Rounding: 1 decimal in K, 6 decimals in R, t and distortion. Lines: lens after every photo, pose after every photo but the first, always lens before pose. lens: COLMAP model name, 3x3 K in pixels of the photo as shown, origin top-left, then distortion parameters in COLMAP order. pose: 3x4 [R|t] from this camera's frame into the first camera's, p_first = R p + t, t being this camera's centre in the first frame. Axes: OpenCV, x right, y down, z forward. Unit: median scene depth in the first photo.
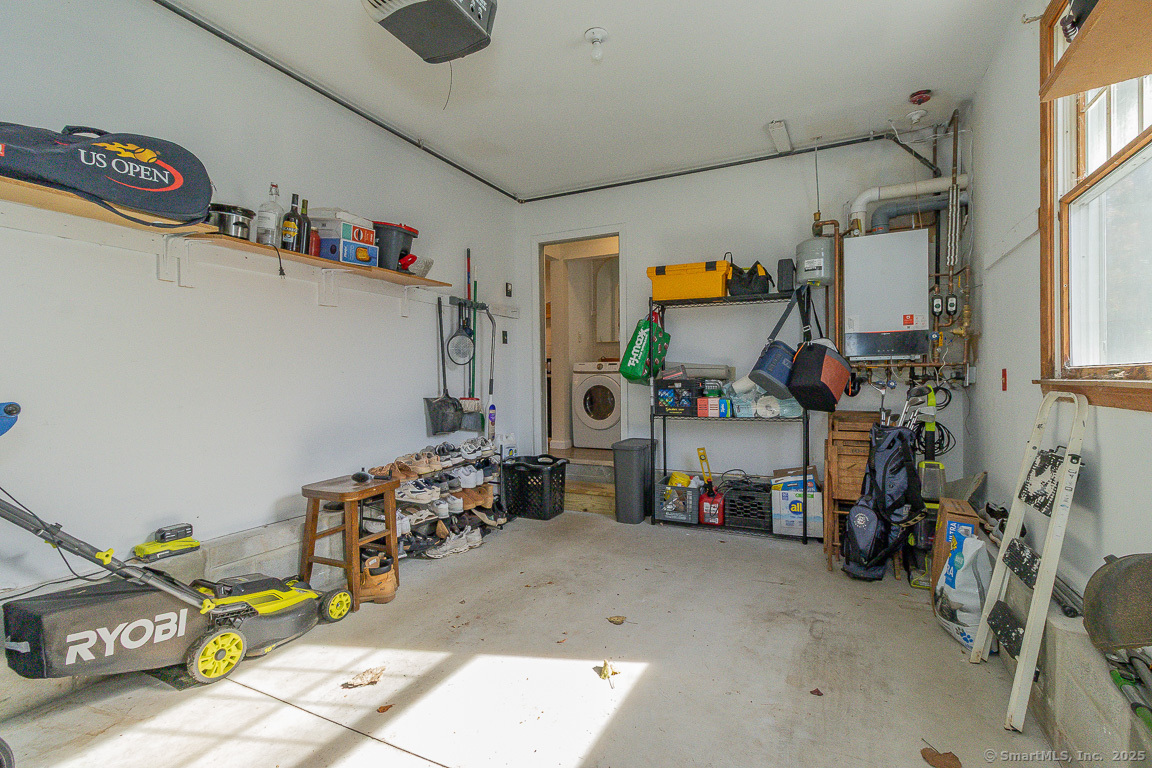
lens RADIAL K [[544.2, 0, 576.0], [0, 544.2, 384.0], [0, 0, 1]] dist [0.001849, 0.000430]
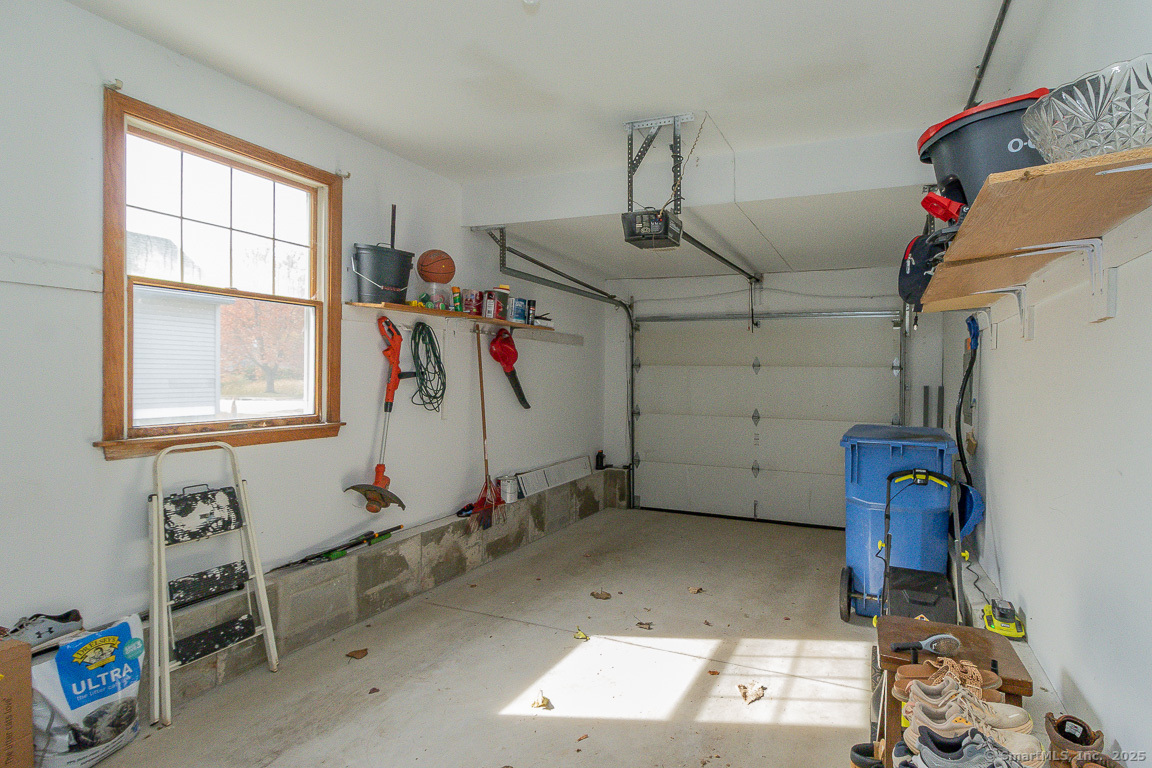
lens RADIAL K [[544.2, 0, 576.0], [0, 544.2, 384.0], [0, 0, 1]] dist [0.001849, 0.000430]
pose [[-0.998253, 0.005655, 0.058814, -0.085085], [0.006562, 0.999862, 0.015238, -0.135637], [-0.058720, 0.015597, -0.998153, 2.174484]]
